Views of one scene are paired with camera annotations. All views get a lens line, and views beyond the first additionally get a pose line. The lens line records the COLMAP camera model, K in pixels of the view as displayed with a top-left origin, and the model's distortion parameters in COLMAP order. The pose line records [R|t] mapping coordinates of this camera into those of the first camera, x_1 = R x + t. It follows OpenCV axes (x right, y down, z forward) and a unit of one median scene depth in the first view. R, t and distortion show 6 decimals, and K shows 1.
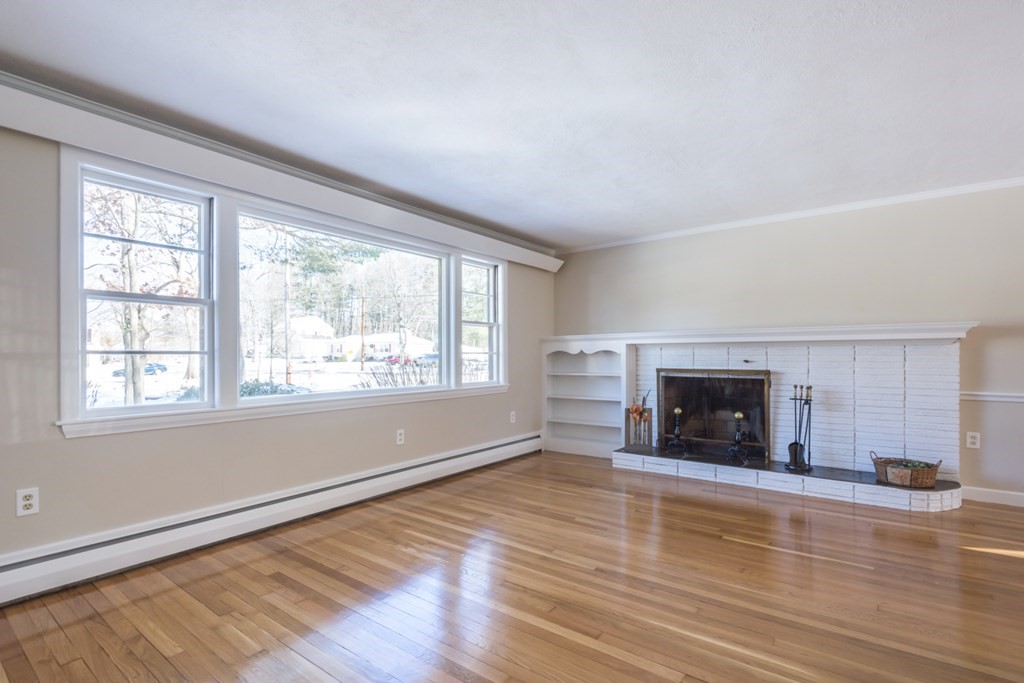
lens RADIAL K [[468.6, 0, 522.1], [0, 468.6, 355.8], [0, 0, 1]] dist [-0.000232, -0.000363]
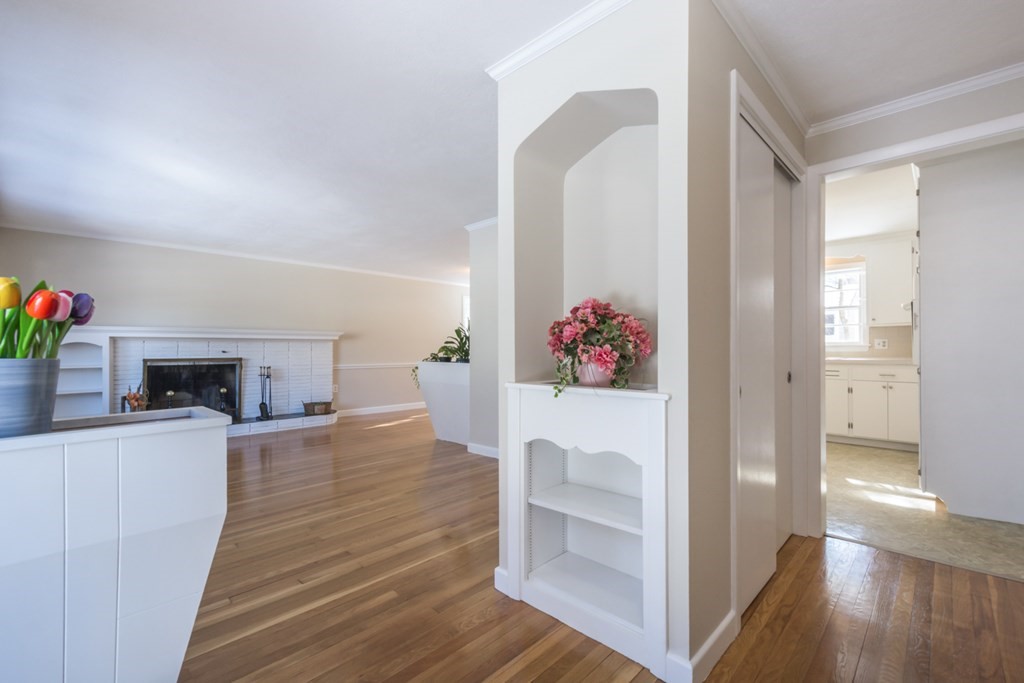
lens RADIAL K [[447.3, 0, 511.1], [0, 447.3, 346.2], [0, 0, 1]] dist [0.000824, 0.000024]
pose [[0.131313, 0.003794, 0.991334, -0.707845], [-0.000282, 0.999993, -0.003790, -0.000162], [-0.991341, 0.000218, 0.131313, -0.027117]]
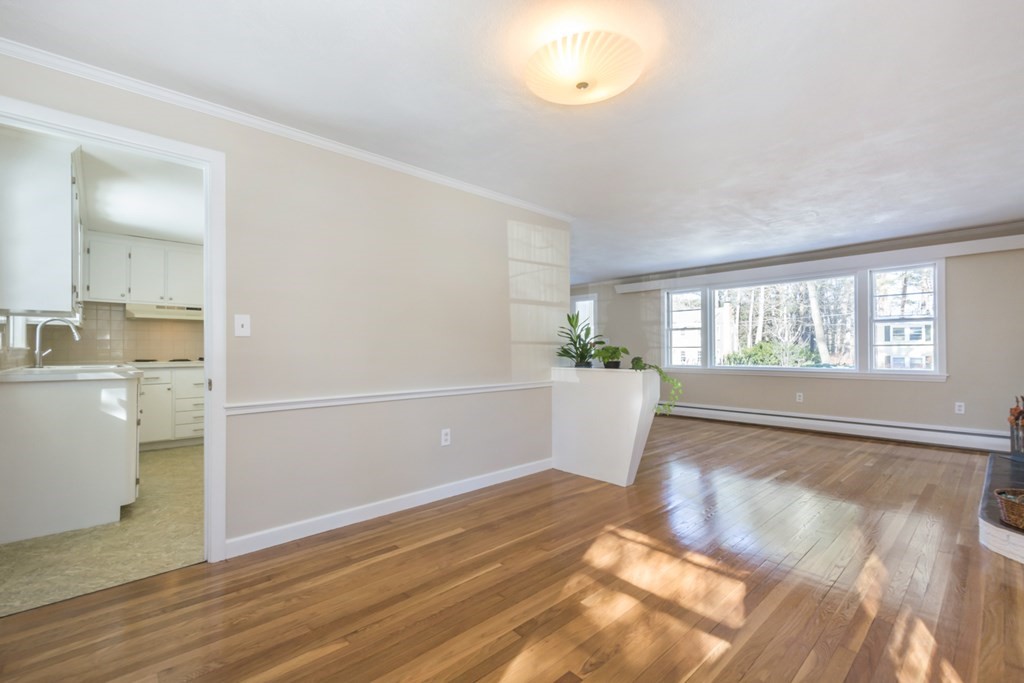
lens RADIAL K [[464.4, 0, 513.9], [0, 464.4, 349.0], [0, 0, 1]] dist [0.000730, 0.000155]
pose [[-0.188160, 0.000464, -0.982138, 1.288547], [0.004537, 0.999990, -0.000396, -0.000685], [0.982128, -0.004531, -0.188160, 0.268461]]
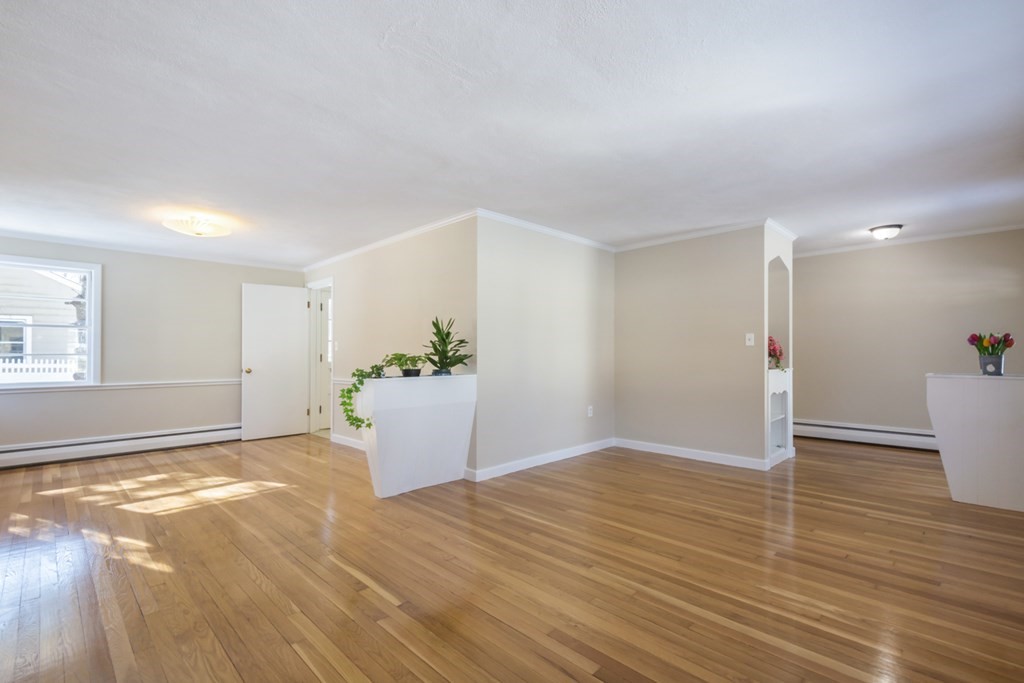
lens RADIAL K [[464.4, 0, 513.9], [0, 464.4, 349.0], [0, 0, 1]] dist [0.000730, 0.000155]
pose [[-0.985211, 0.010234, 0.171040, 0.076047], [0.008104, 0.999881, -0.013148, -0.000439], [-0.171154, -0.011567, -0.985176, 1.065276]]
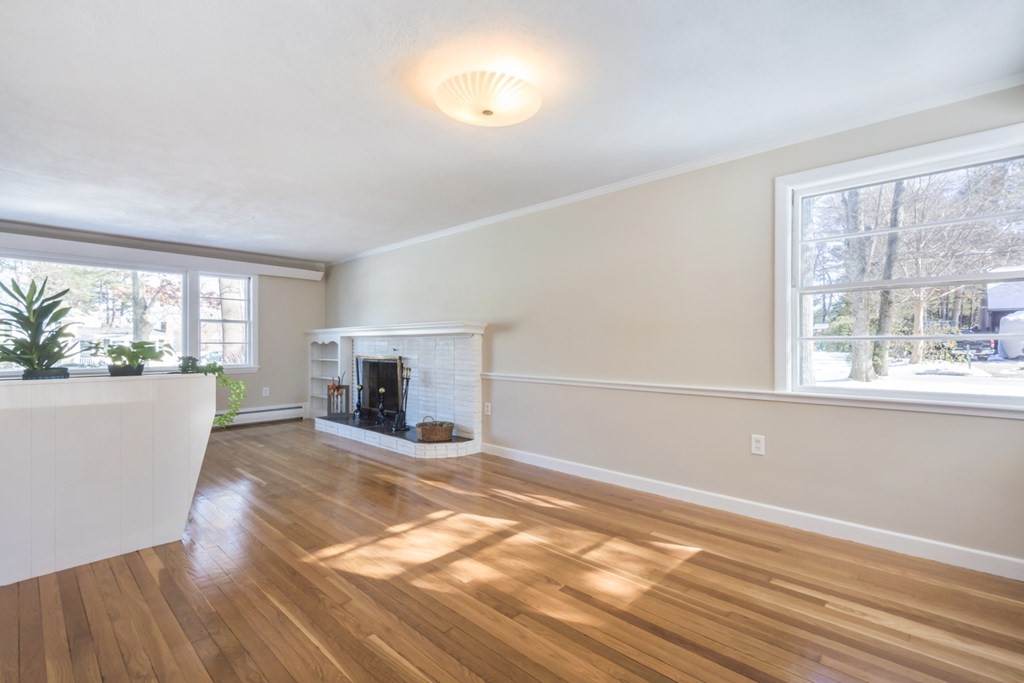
lens RADIAL K [[437.5, 0, 543.7], [0, 437.5, 343.7], [0, 0, 1]] dist [0.000189, -0.000001]
pose [[0.997543, 0.000214, -0.070055, 0.947585], [-0.000451, 0.999994, -0.003370, -0.001699], [0.070054, 0.003393, 0.997537, -0.199859]]
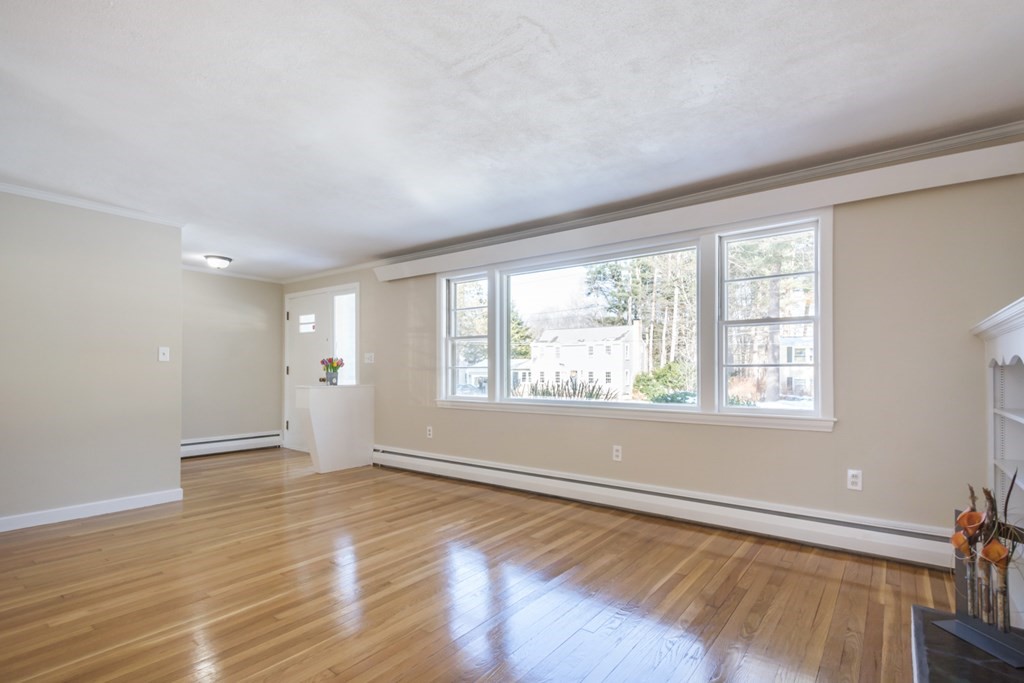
lens RADIAL K [[499.4, 0, 517.4], [0, 499.4, 366.4], [0, 0, 1]] dist [0.001216, 0.000072]
pose [[-0.016701, -0.004292, -0.999851, 0.650338], [0.001353, 0.999990, -0.004315, -0.002087], [0.999860, -0.001425, -0.016695, 0.681087]]
